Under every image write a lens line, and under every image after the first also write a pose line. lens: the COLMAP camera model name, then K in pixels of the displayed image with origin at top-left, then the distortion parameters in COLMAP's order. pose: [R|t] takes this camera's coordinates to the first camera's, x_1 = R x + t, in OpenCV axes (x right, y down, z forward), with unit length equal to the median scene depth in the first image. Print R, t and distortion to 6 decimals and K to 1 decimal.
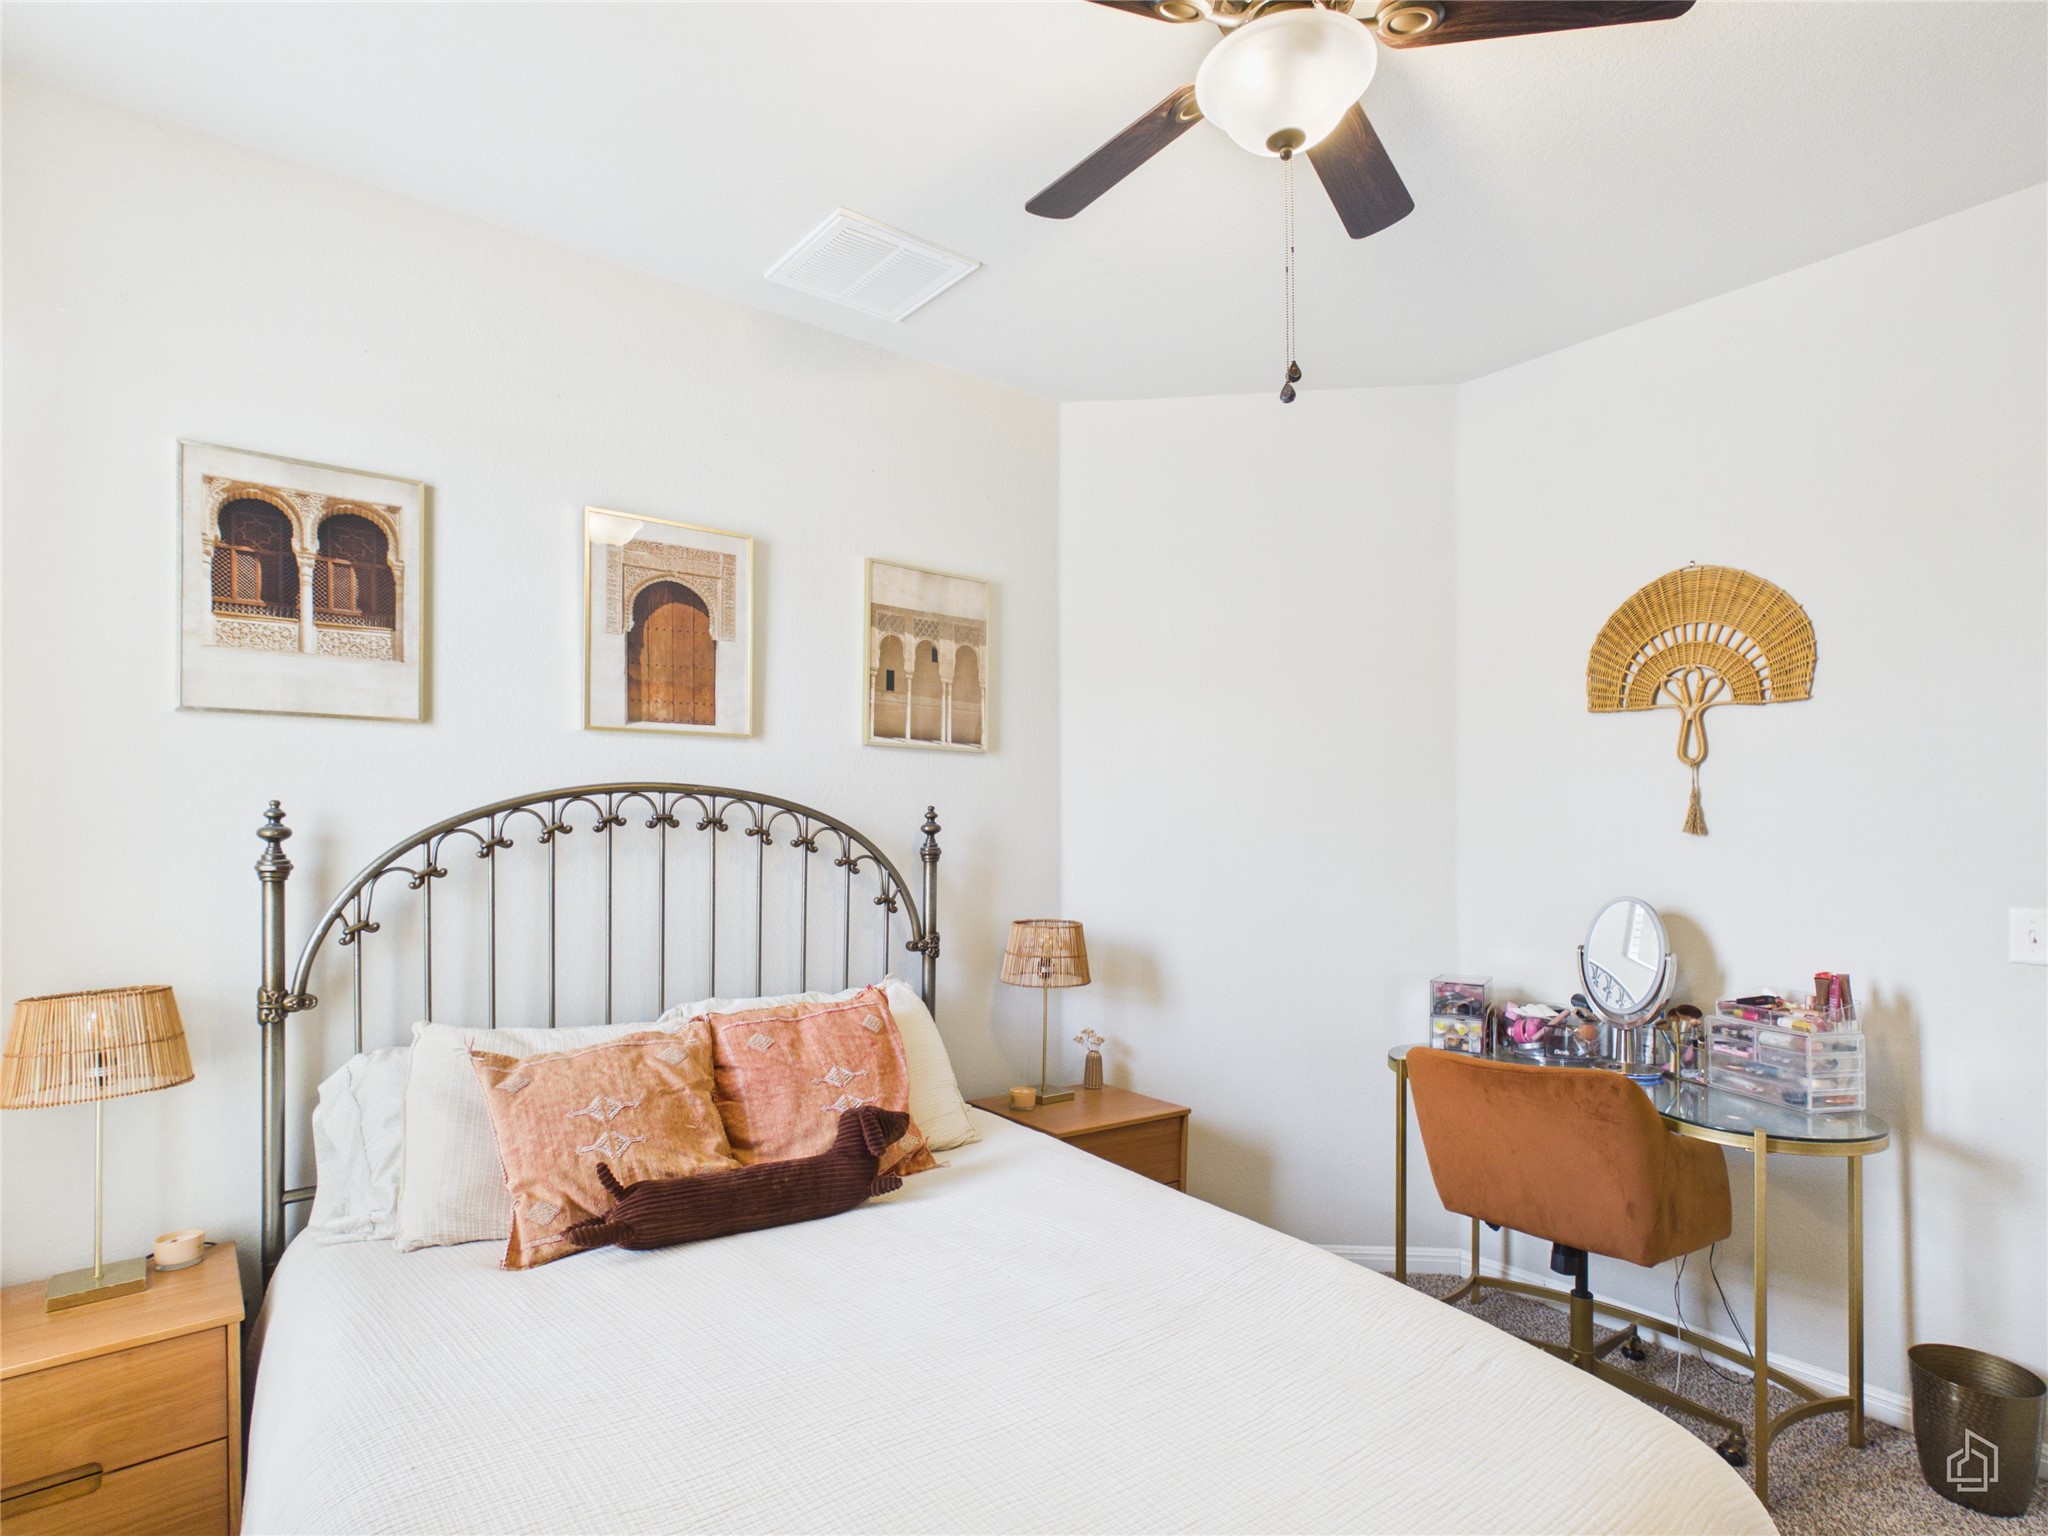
lens RADIAL K [[1076.1, 0, 1024.5], [0, 1076.1, 832.5], [0, 0, 1]] dist [0.000905, 0.000540]
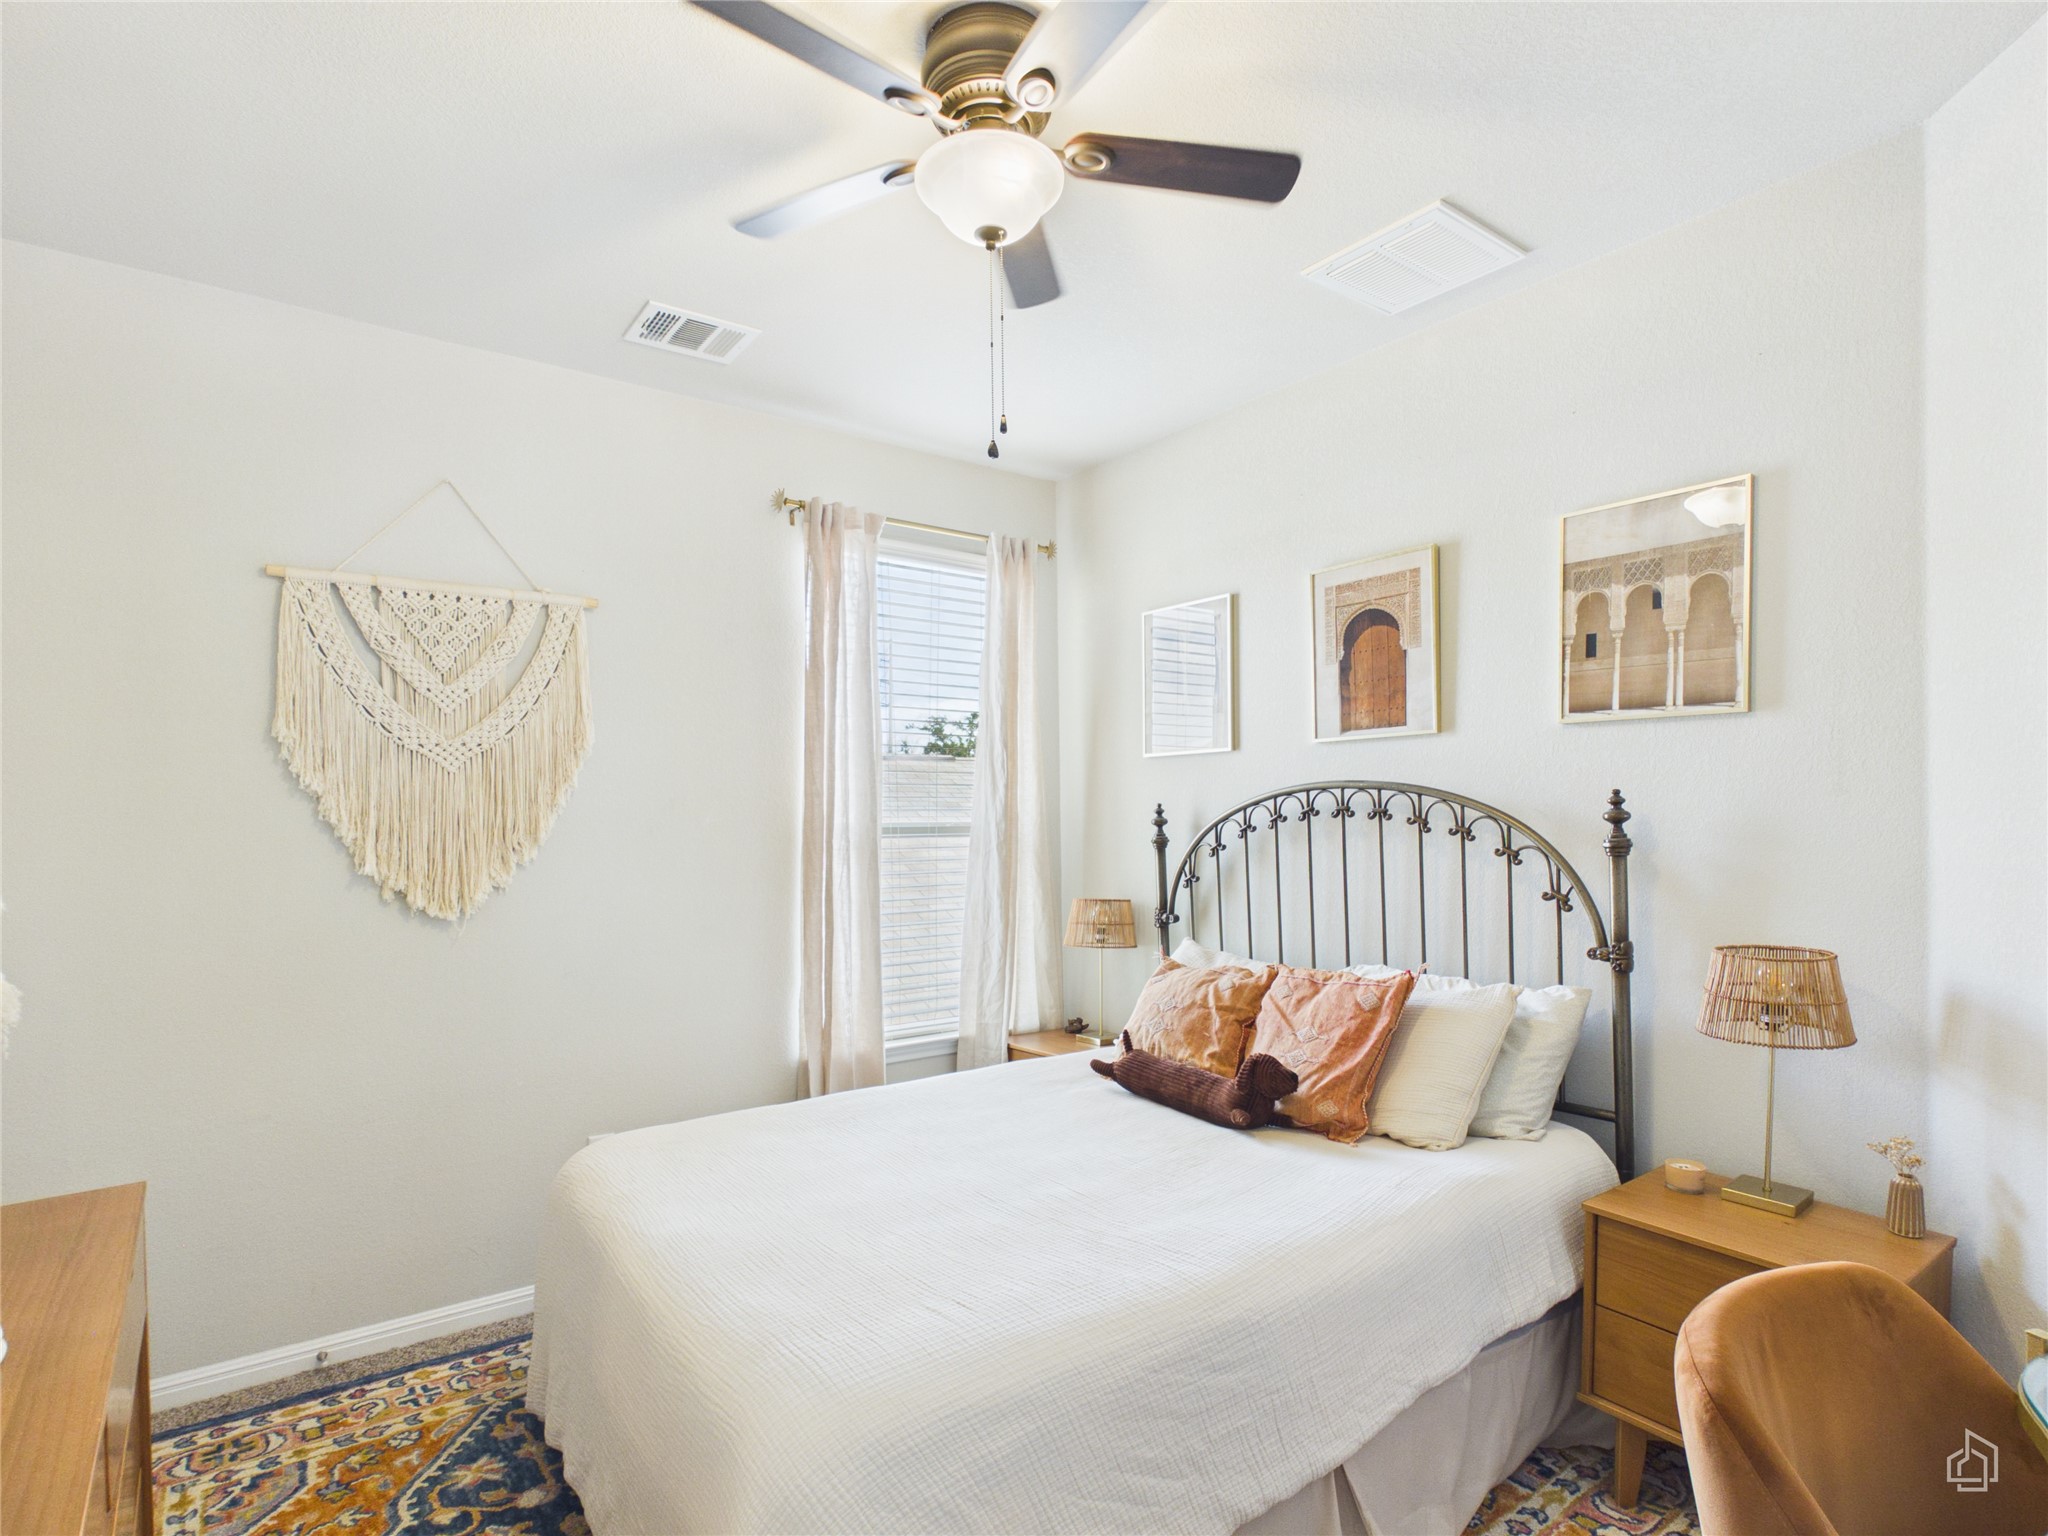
lens RADIAL K [[1076.1, 0, 1024.5], [0, 1076.1, 832.5], [0, 0, 1]] dist [0.000905, 0.000540]
pose [[-0.024169, 0.016254, -0.999576, 0.796776], [0.008026, 0.999839, 0.016064, -0.008321], [0.999676, -0.007634, -0.024295, 0.590264]]
